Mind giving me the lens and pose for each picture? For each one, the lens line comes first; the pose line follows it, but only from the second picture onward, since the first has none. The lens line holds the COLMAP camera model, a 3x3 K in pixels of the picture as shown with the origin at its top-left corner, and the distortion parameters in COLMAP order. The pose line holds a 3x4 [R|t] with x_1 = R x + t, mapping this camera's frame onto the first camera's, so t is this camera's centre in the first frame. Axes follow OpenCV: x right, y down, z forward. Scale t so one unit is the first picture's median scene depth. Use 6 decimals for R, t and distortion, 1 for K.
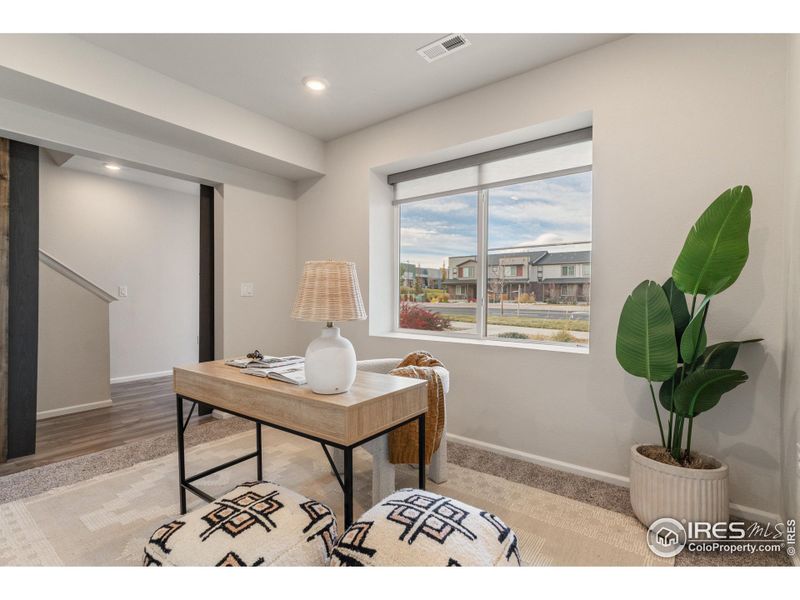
lens RADIAL K [[386.4, 0, 400.0], [0, 386.4, 300.0], [0, 0, 1]] dist [0.003472, 0.000494]
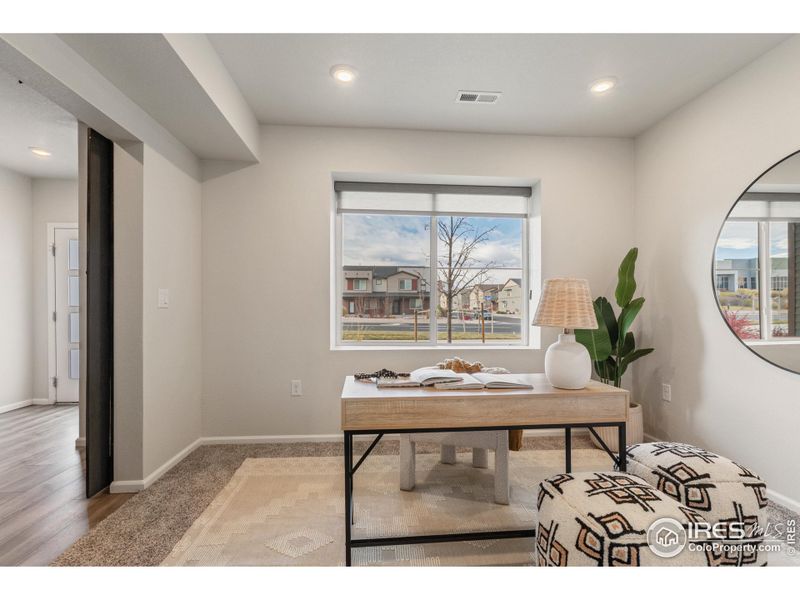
lens RADIAL K [[388.3, 0, 398.9], [0, 388.3, 304.6], [0, 0, 1]] dist [0.002122, 0.000618]
pose [[0.747675, 0.005805, 0.664039, -0.726627], [0.003697, 0.999910, -0.012904, -0.004384], [-0.664054, 0.012103, 0.747587, 0.233152]]
